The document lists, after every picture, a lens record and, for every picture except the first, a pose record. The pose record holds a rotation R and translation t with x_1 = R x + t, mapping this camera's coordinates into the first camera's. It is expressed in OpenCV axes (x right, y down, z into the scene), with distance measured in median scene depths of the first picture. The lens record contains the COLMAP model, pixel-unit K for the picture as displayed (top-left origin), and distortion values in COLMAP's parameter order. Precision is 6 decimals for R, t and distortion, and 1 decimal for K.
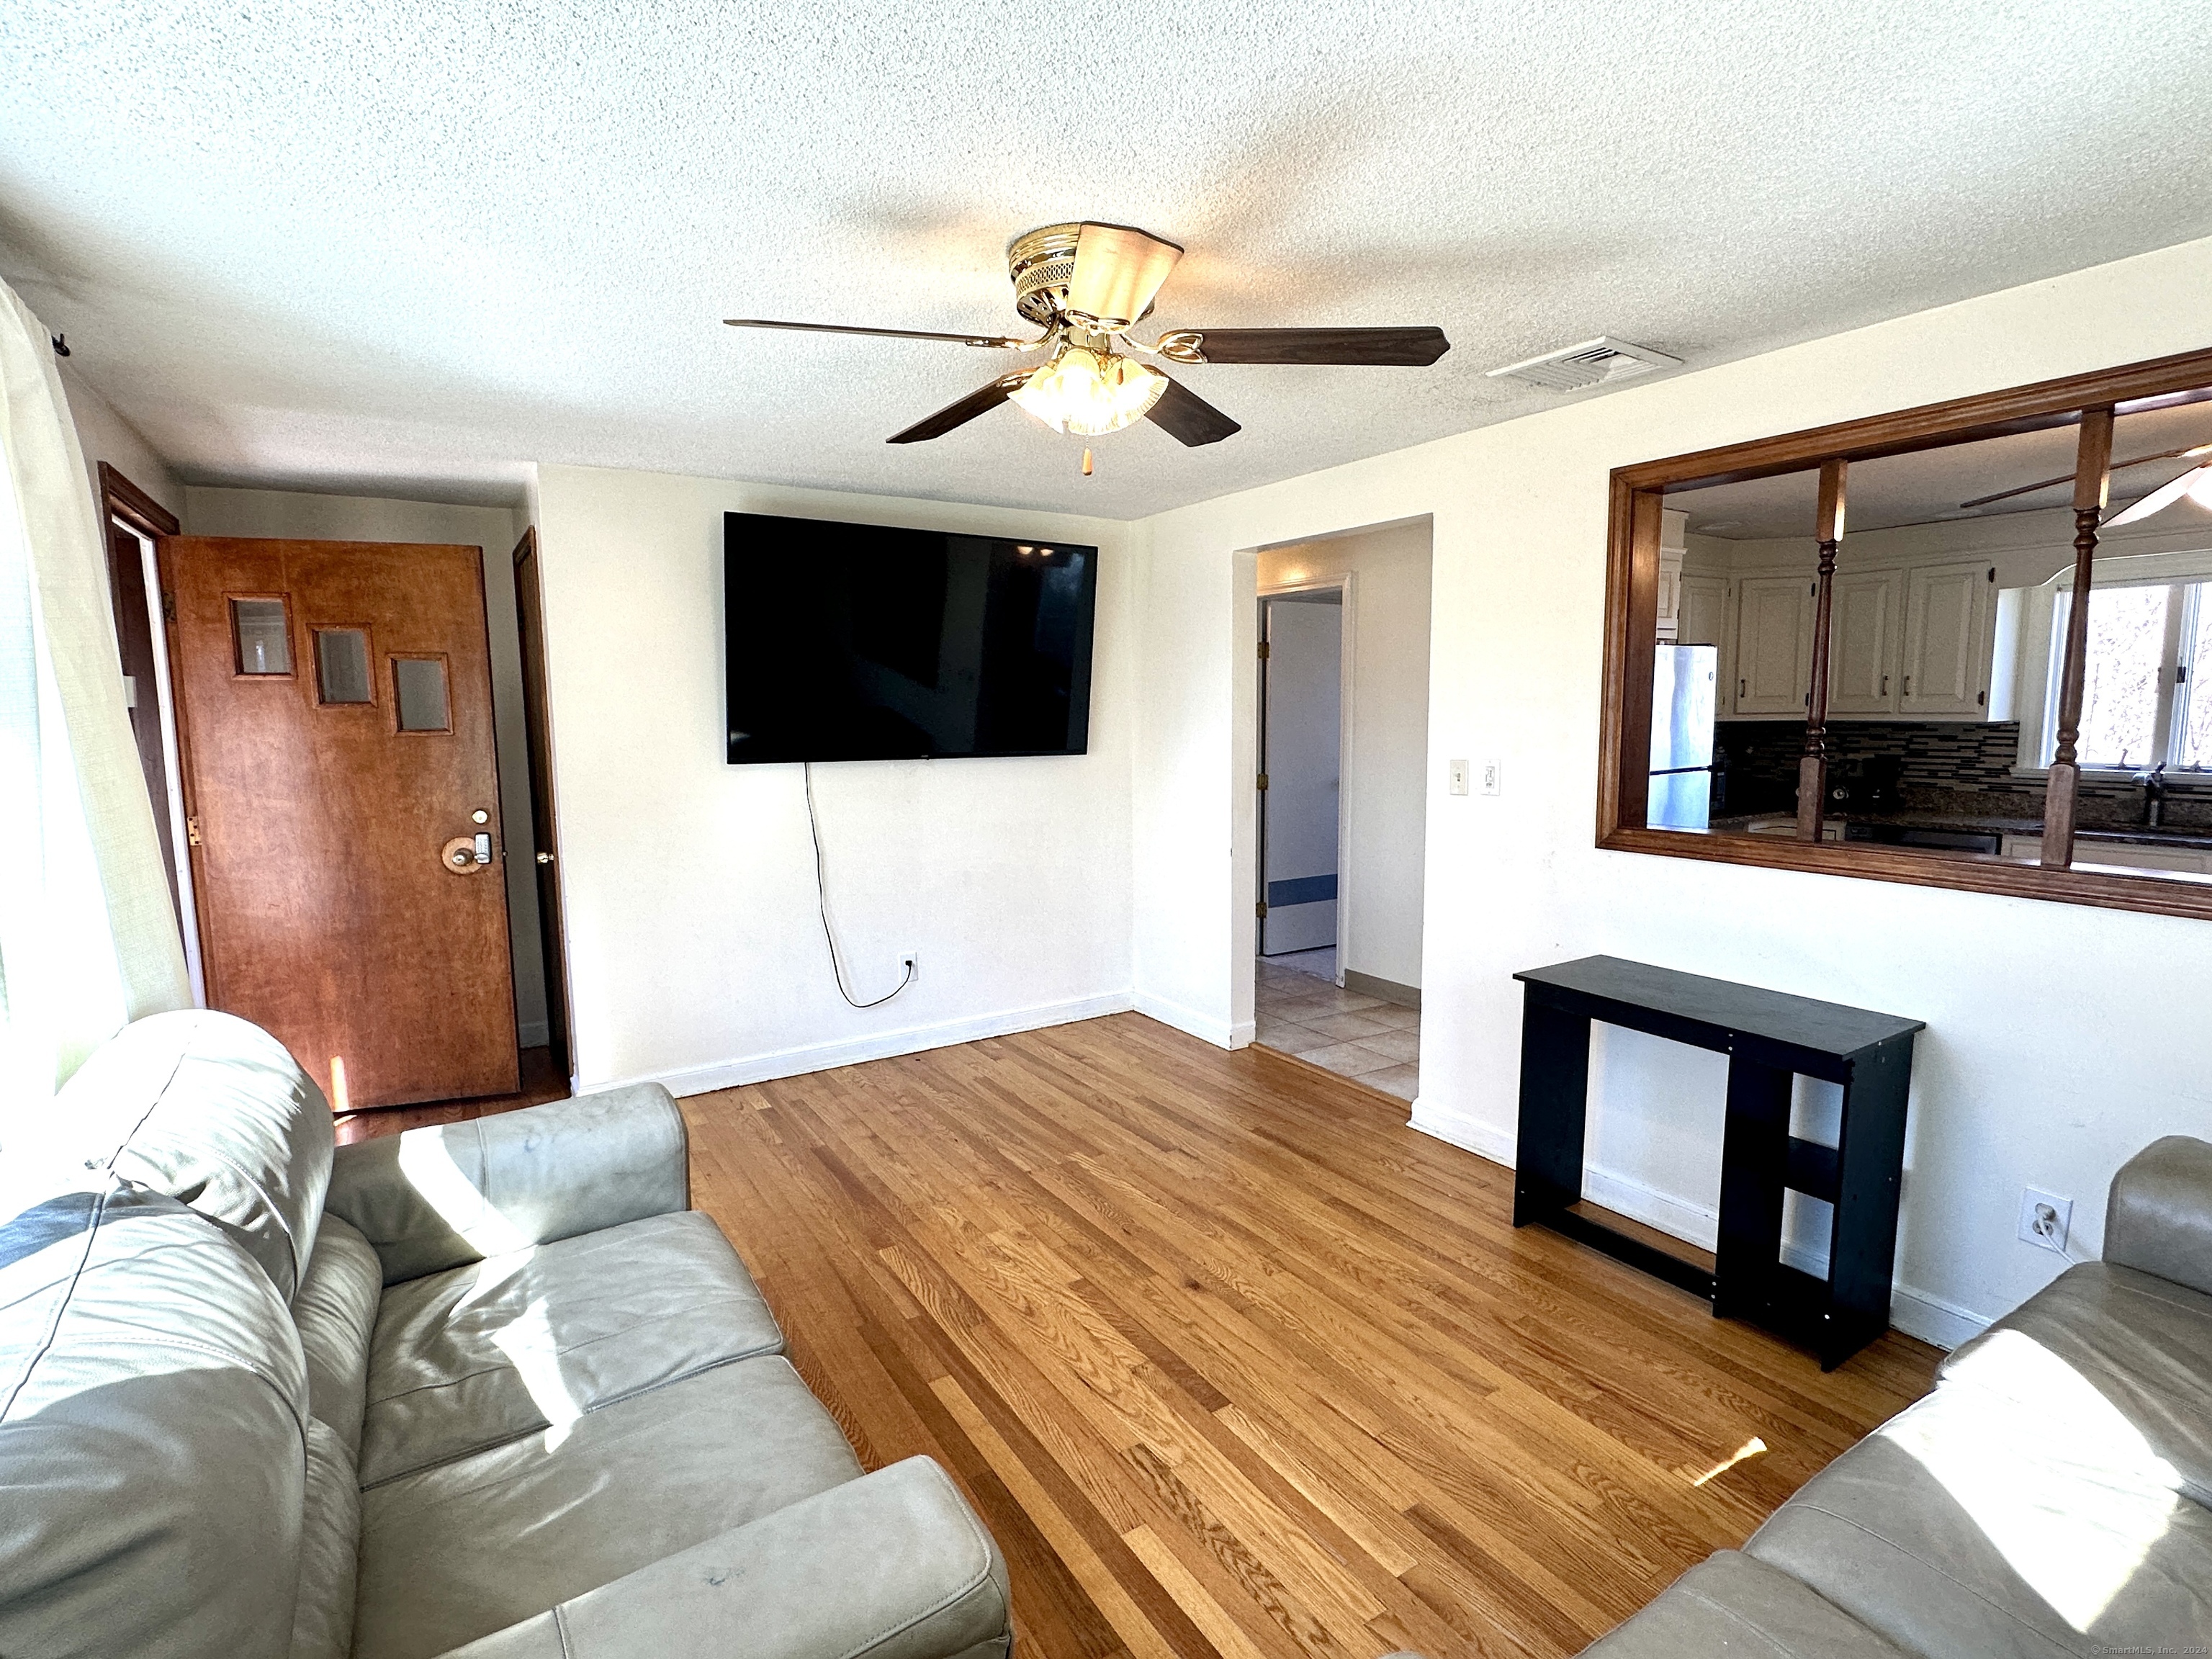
lens RADIAL K [[1083.6, 0, 1102.1], [0, 1083.6, 828.3], [0, 0, 1]] dist [0.003482, -0.000251]
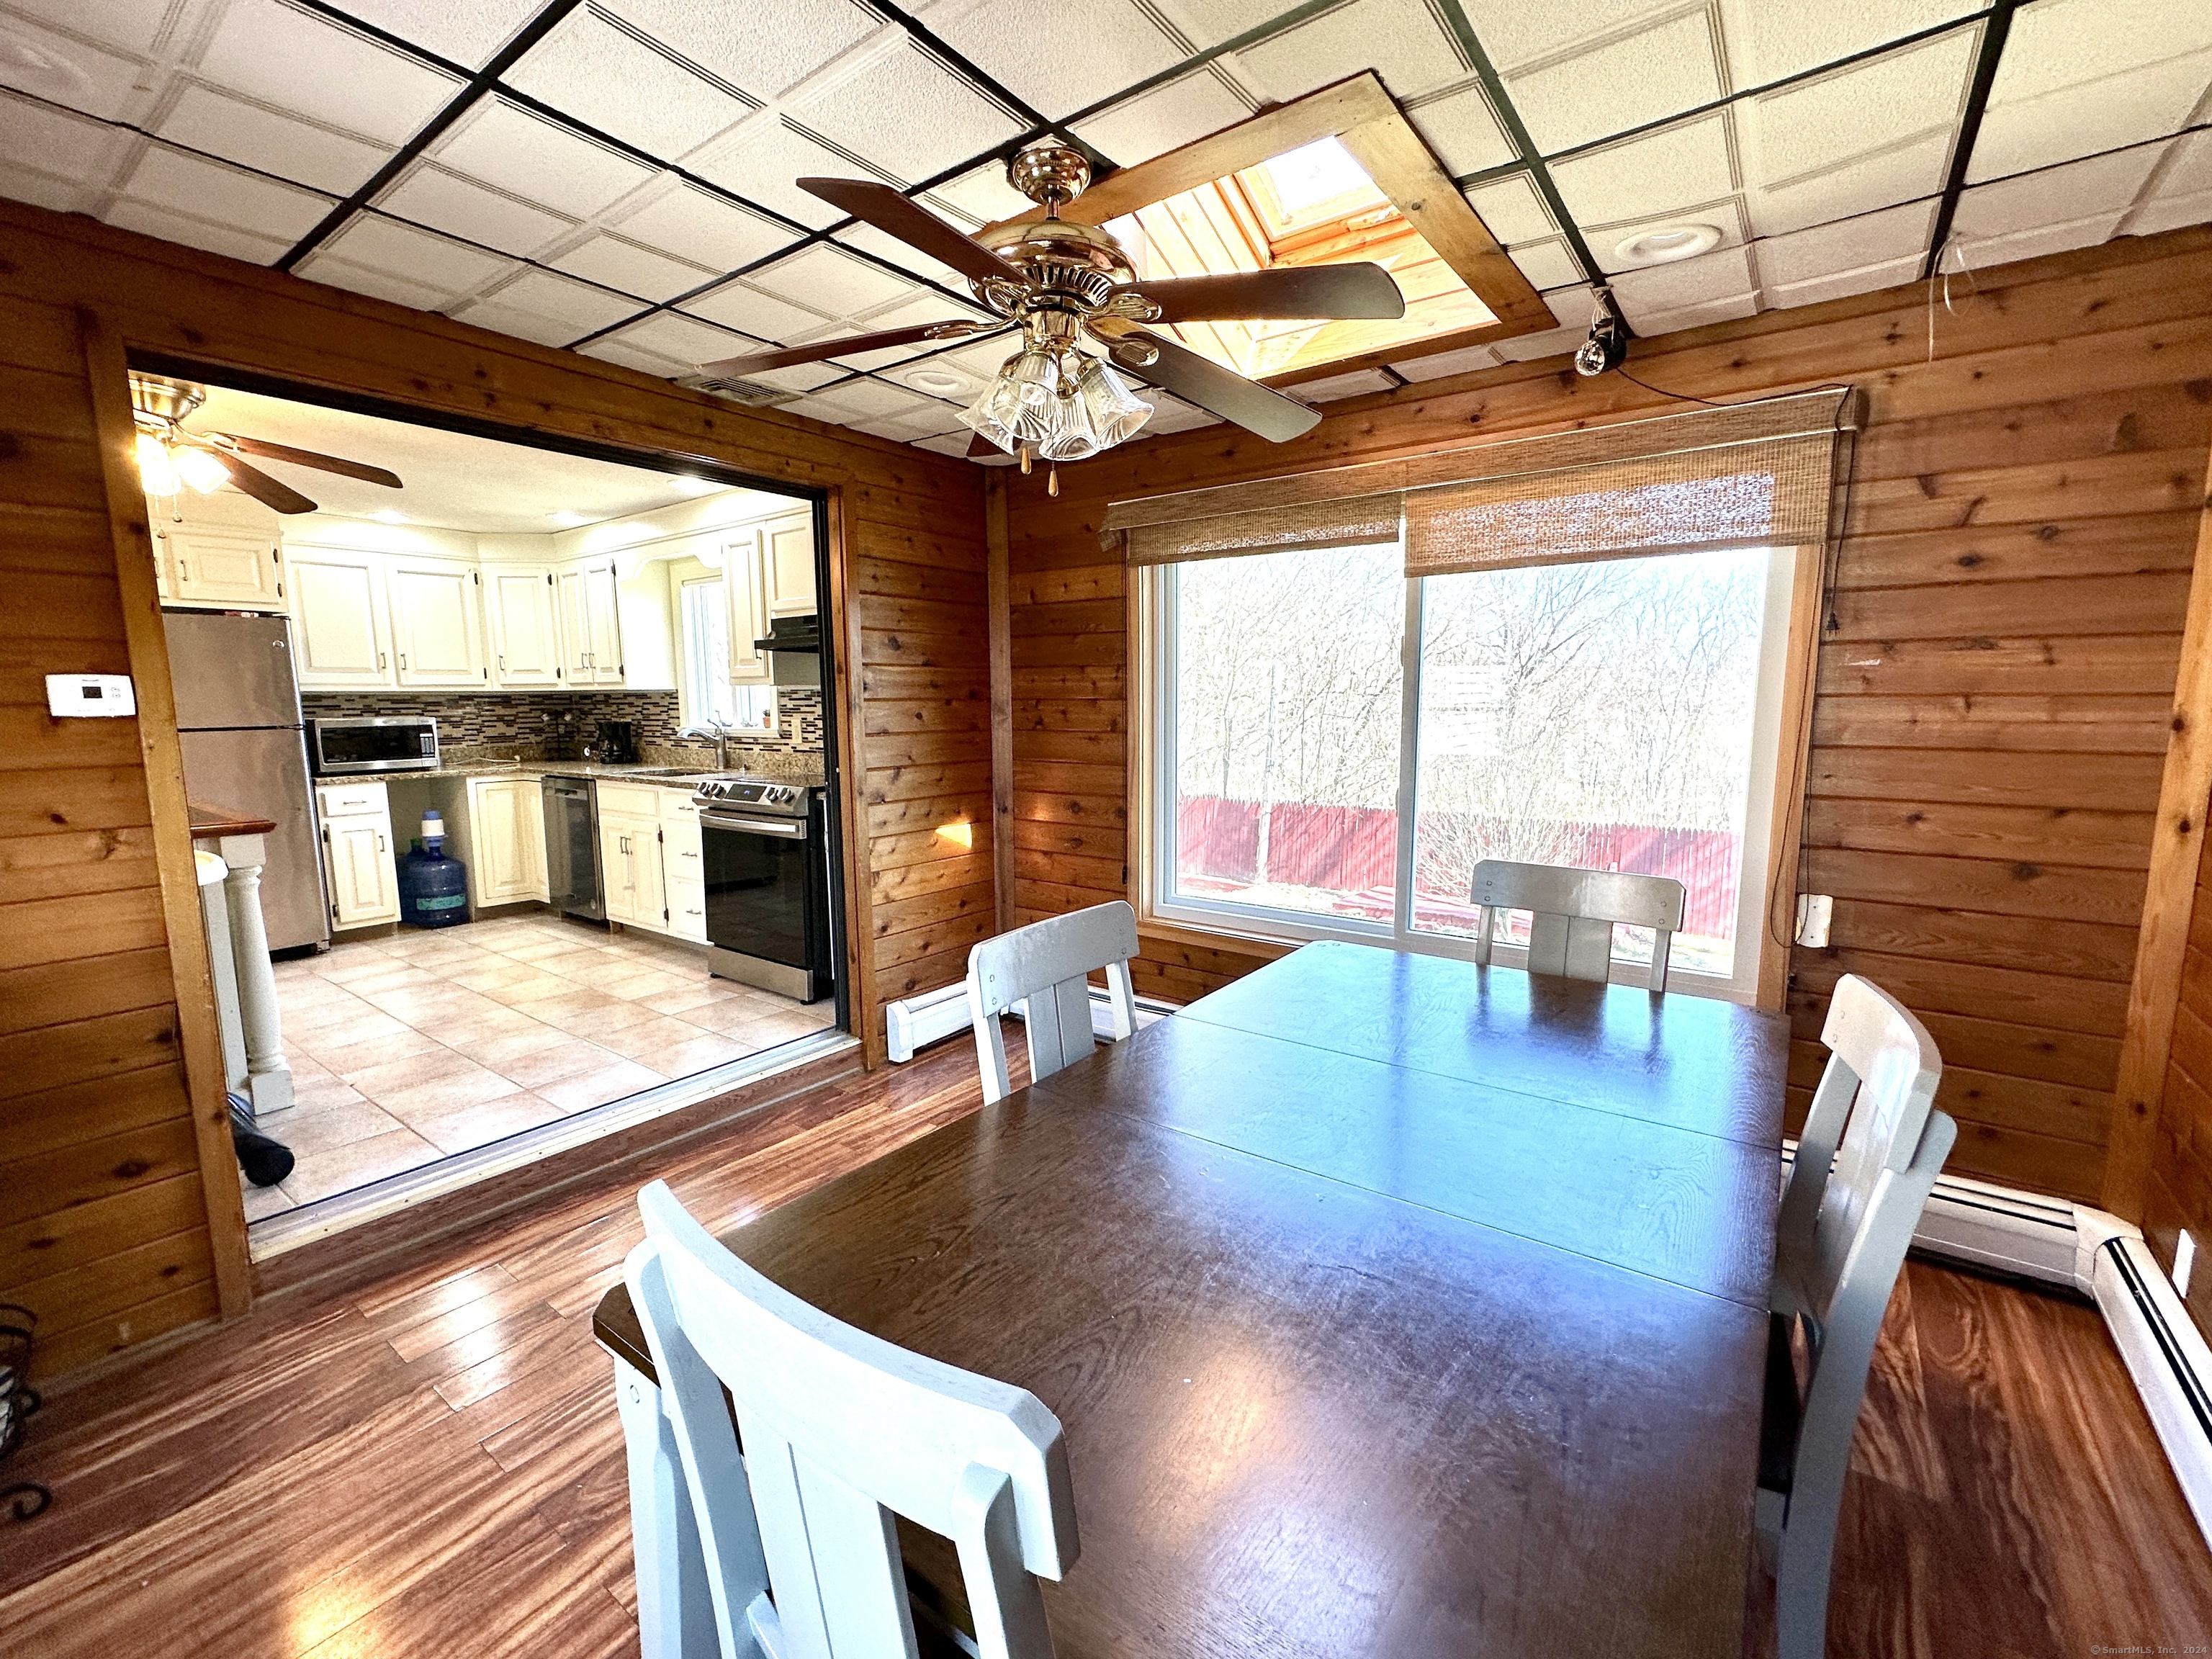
lens RADIAL K [[953.4, 0, 1107.7], [0, 953.4, 826.9], [0, 0, 1]] dist [-0.002871, 0.000282]
pose [[0.936357, -0.045131, 0.348135, 1.346829], [0.039010, 0.998937, 0.024577, 0.075861], [-0.348874, -0.009432, 0.937122, -0.297308]]
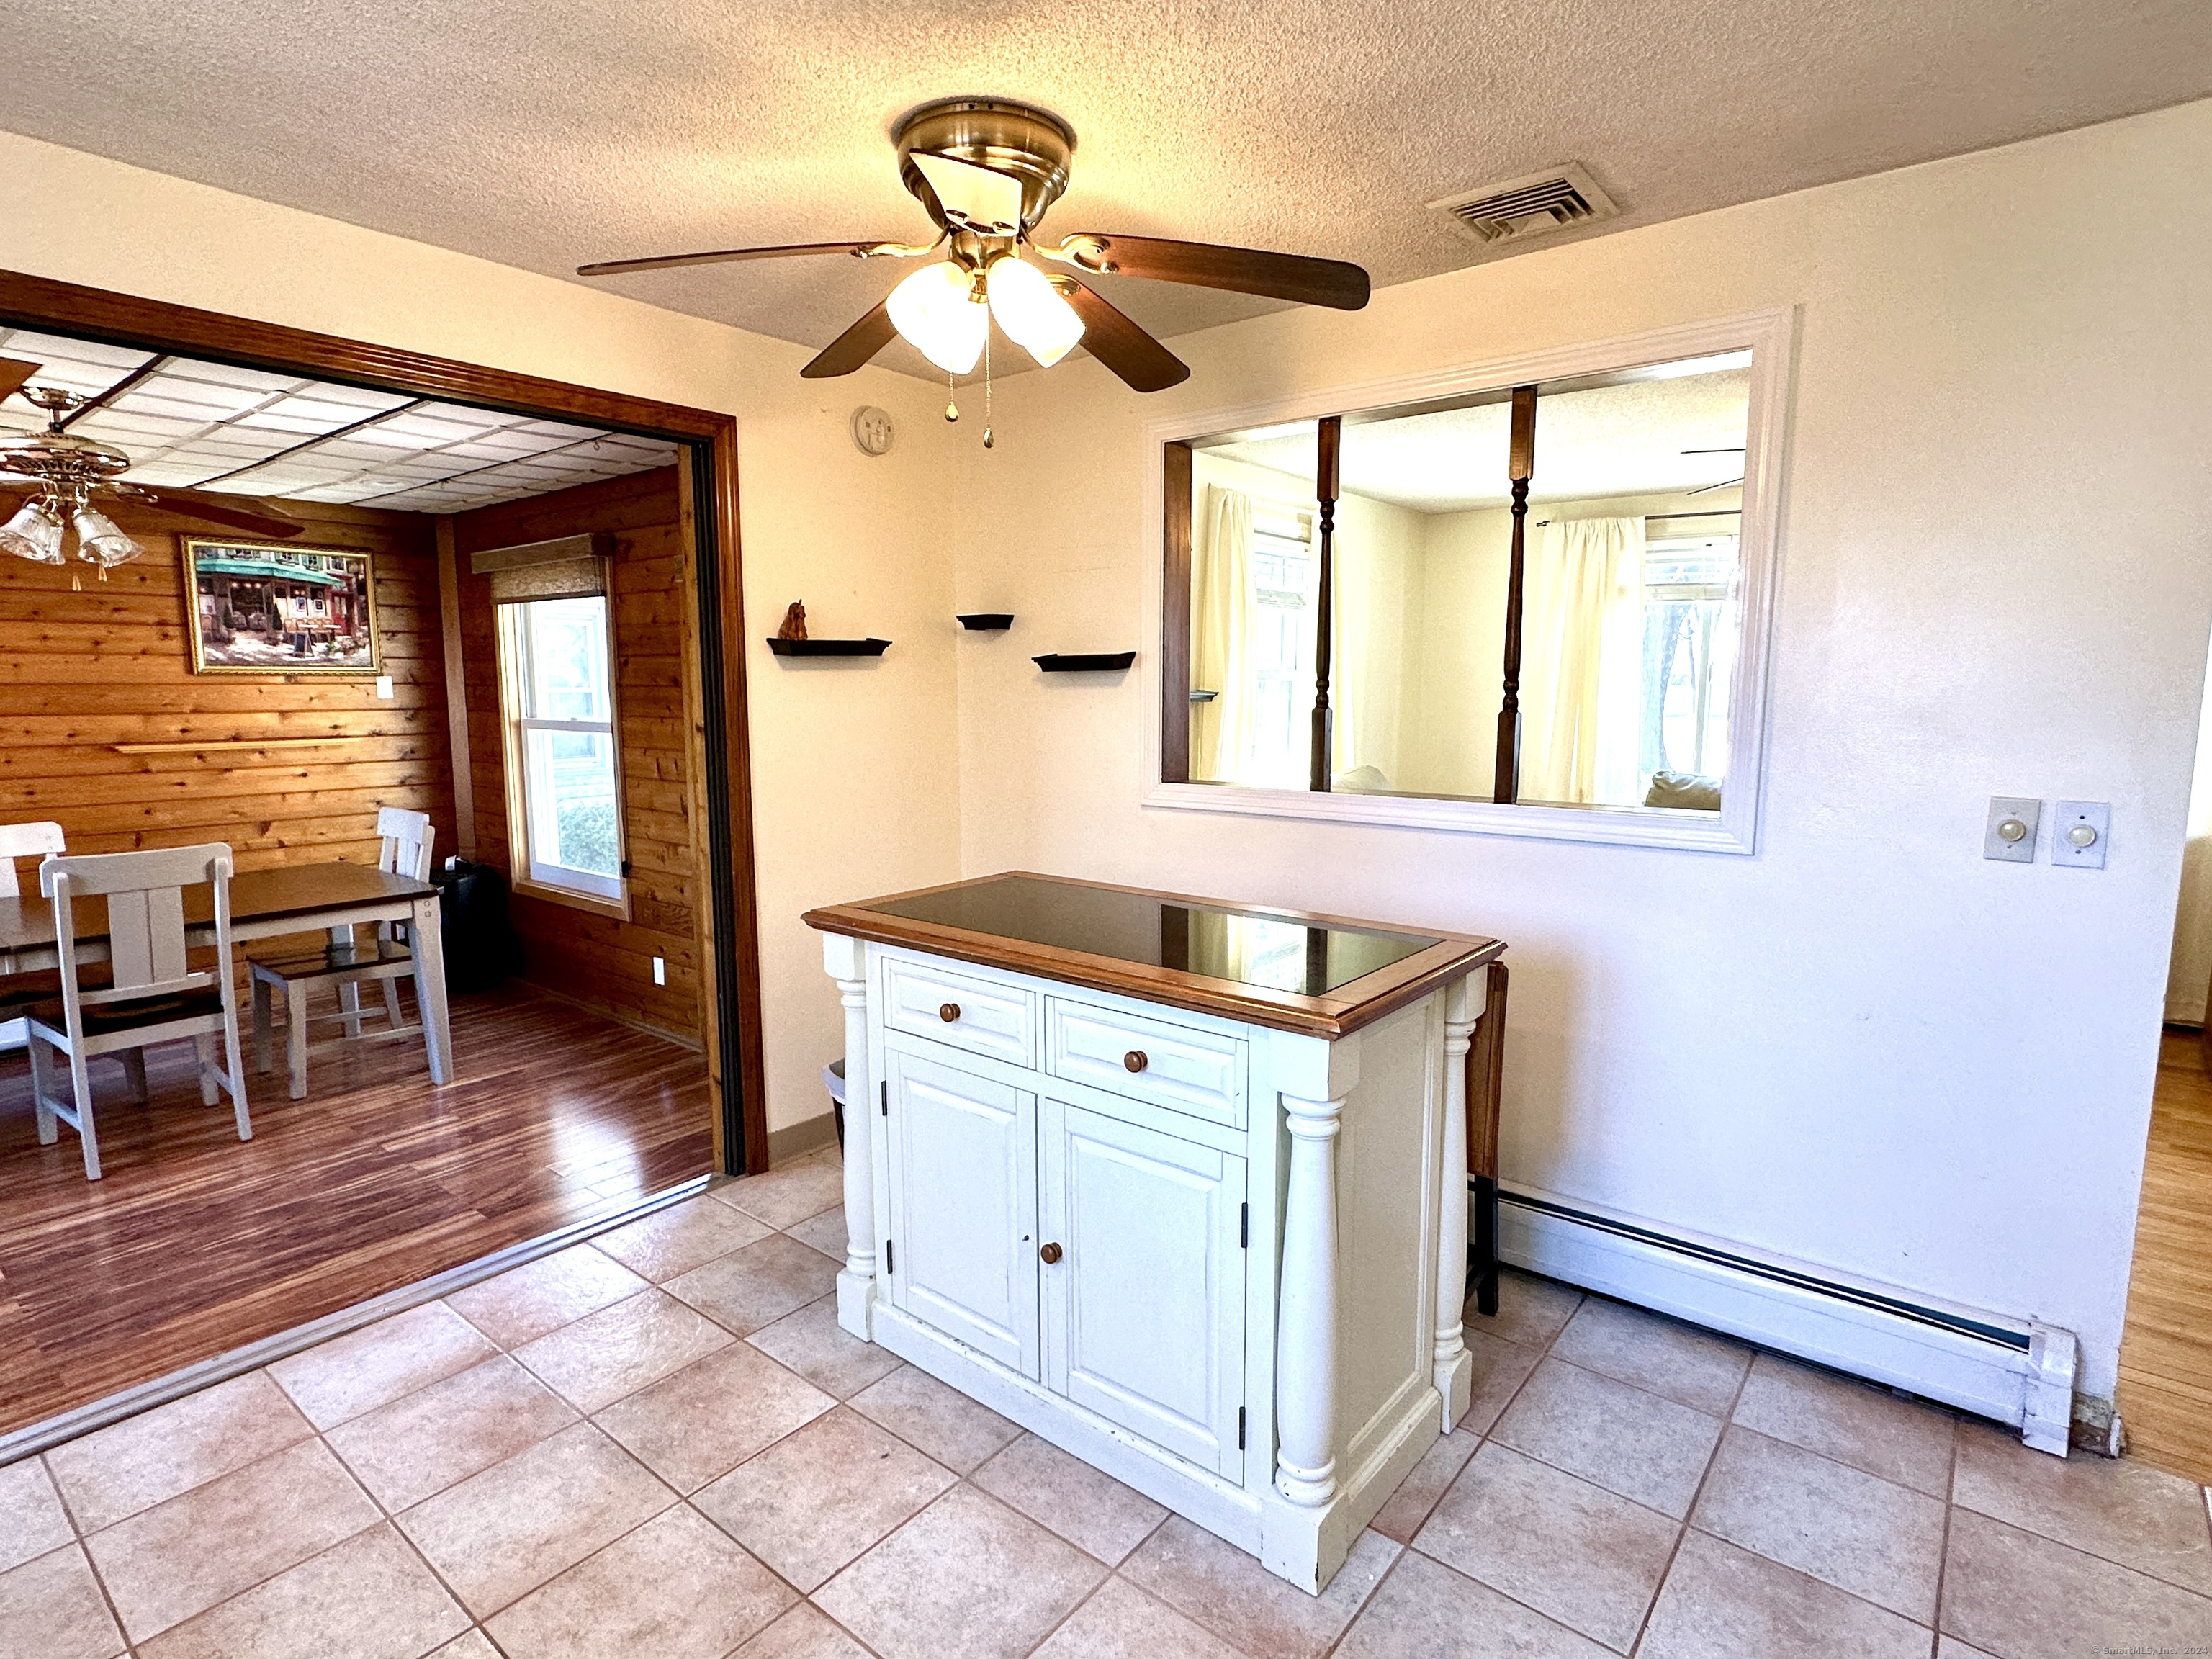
lens RADIAL K [[1145.2, 0, 1099.6], [0, 1145.2, 827.3], [0, 0, 1]] dist [-0.002358, 0.002141]
pose [[-0.950185, 0.046117, -0.308256, 0.997587], [-0.030155, 0.970752, 0.238182, -0.146024], [0.310224, 0.235612, -0.921004, 1.385815]]
